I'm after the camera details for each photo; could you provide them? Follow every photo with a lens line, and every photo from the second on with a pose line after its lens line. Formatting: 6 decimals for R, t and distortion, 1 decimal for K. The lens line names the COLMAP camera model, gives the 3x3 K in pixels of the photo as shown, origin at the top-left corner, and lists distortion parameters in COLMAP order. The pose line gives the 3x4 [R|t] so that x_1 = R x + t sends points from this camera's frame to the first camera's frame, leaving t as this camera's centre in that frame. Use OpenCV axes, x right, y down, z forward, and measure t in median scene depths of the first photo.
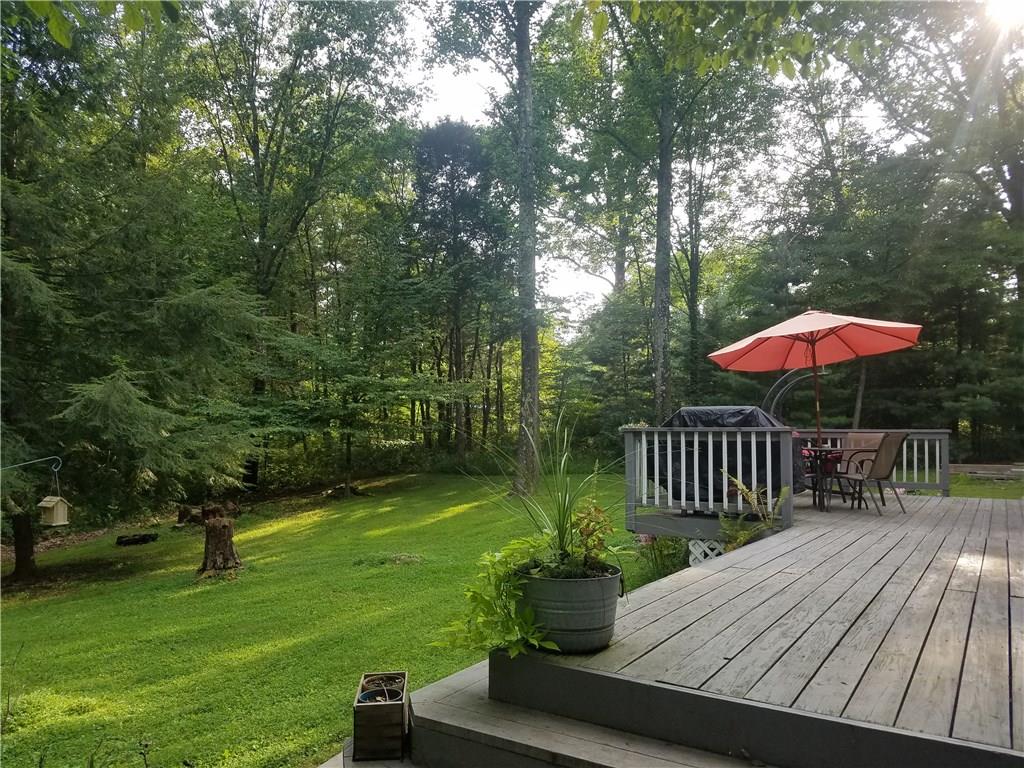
lens RADIAL K [[795.0, 0, 517.0], [0, 795.0, 401.9], [0, 0, 1]] dist [0.261851, -0.462989]
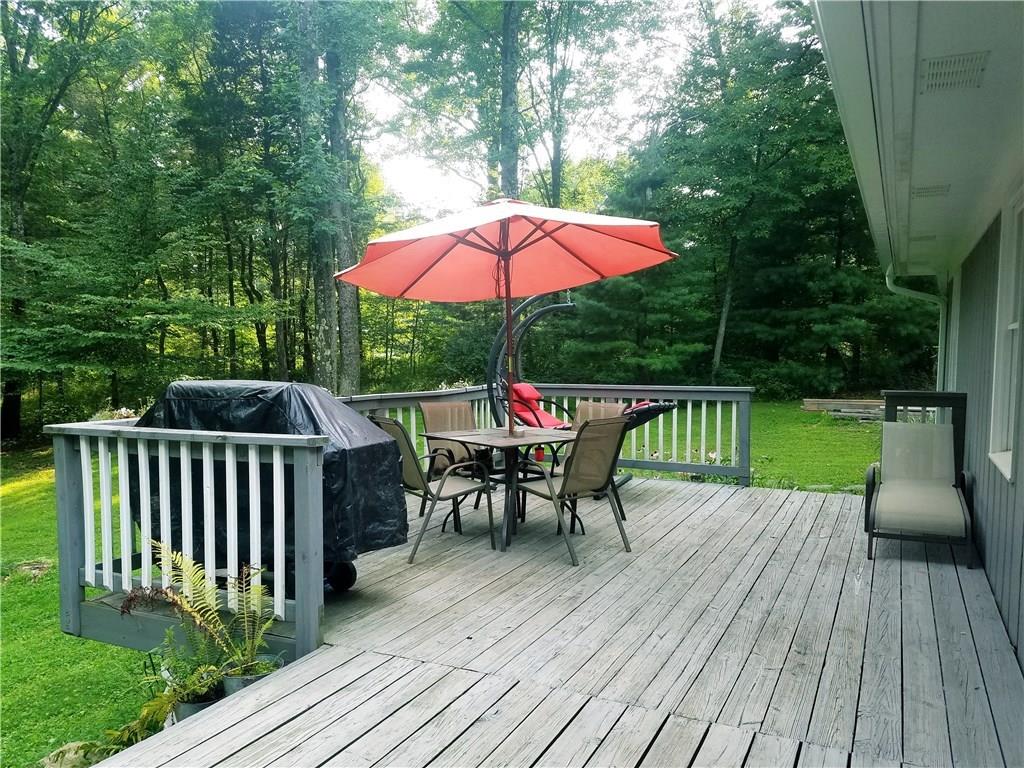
lens RADIAL K [[795.0, 0, 517.0], [0, 795.0, 401.9], [0, 0, 1]] dist [0.261851, -0.462989]
pose [[0.995559, -0.015390, 0.092874, 0.123496], [0.005648, 0.994534, 0.104264, -0.010715], [-0.093971, -0.103276, 0.990204, 0.164123]]
